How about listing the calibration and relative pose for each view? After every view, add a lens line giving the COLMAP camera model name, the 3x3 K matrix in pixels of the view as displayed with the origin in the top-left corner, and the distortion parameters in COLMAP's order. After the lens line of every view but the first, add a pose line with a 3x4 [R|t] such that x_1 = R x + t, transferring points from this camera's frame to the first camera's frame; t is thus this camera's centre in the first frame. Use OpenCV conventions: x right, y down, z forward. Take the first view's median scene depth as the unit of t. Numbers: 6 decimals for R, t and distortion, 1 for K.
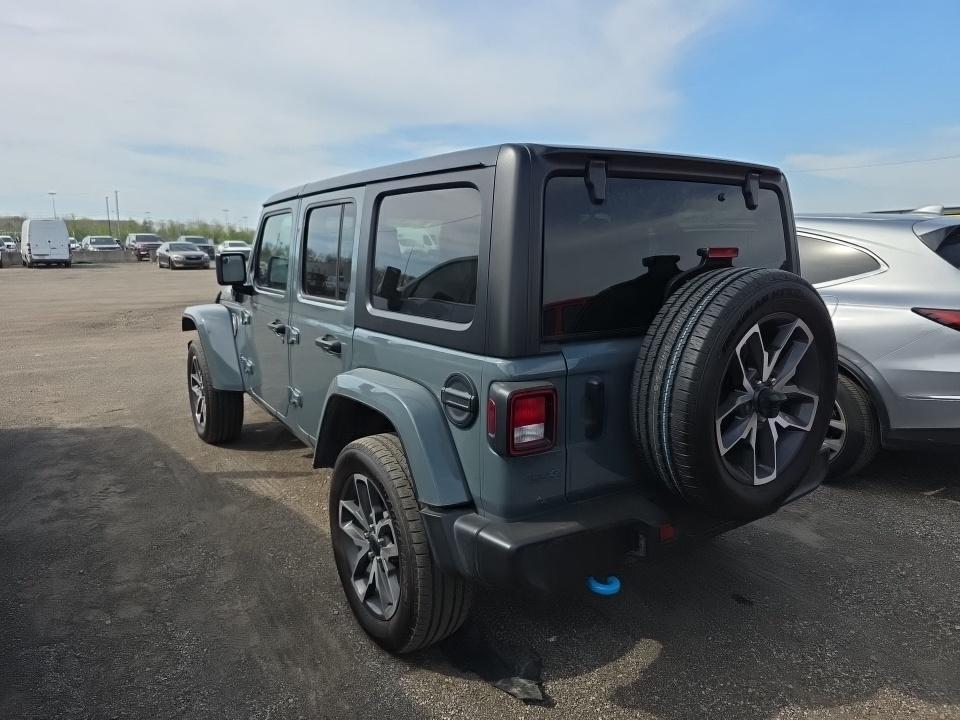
lens RADIAL K [[662.0, 0, 458.3], [0, 662.0, 357.0], [0, 0, 1]] dist [0.001731, 0.002202]
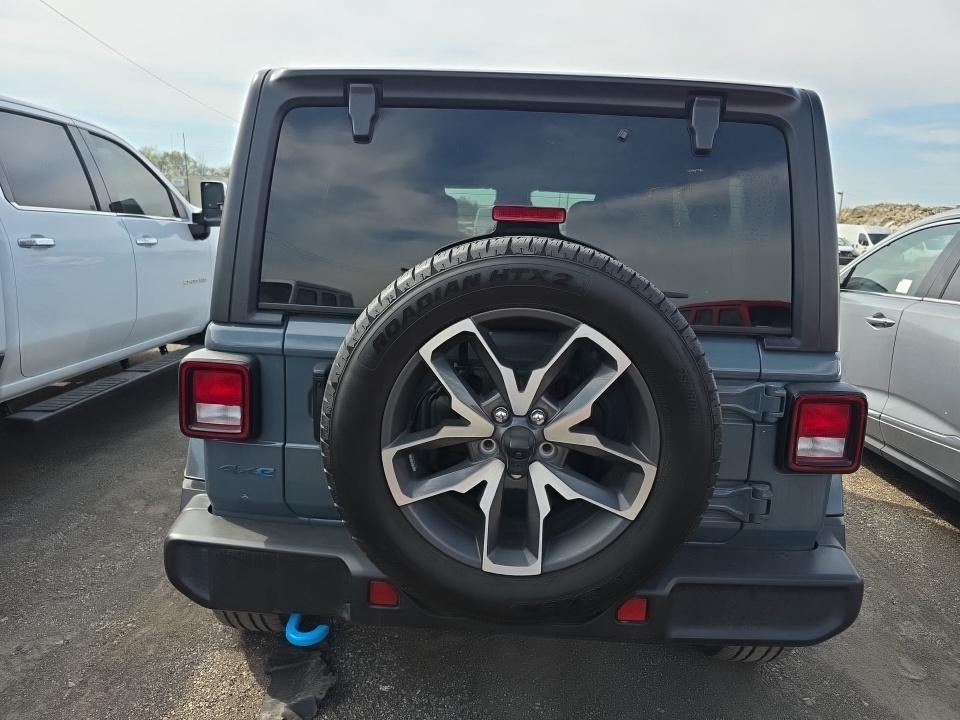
lens RADIAL K [[668.2, 0, 498.9], [0, 668.2, 344.4], [0, 0, 1]] dist [0.004536, -0.006807]
pose [[0.807833, 0.142233, -0.571992, 0.792448], [-0.144734, 0.988603, 0.041418, -0.052964], [0.571364, 0.049328, 0.819213, 0.457764]]
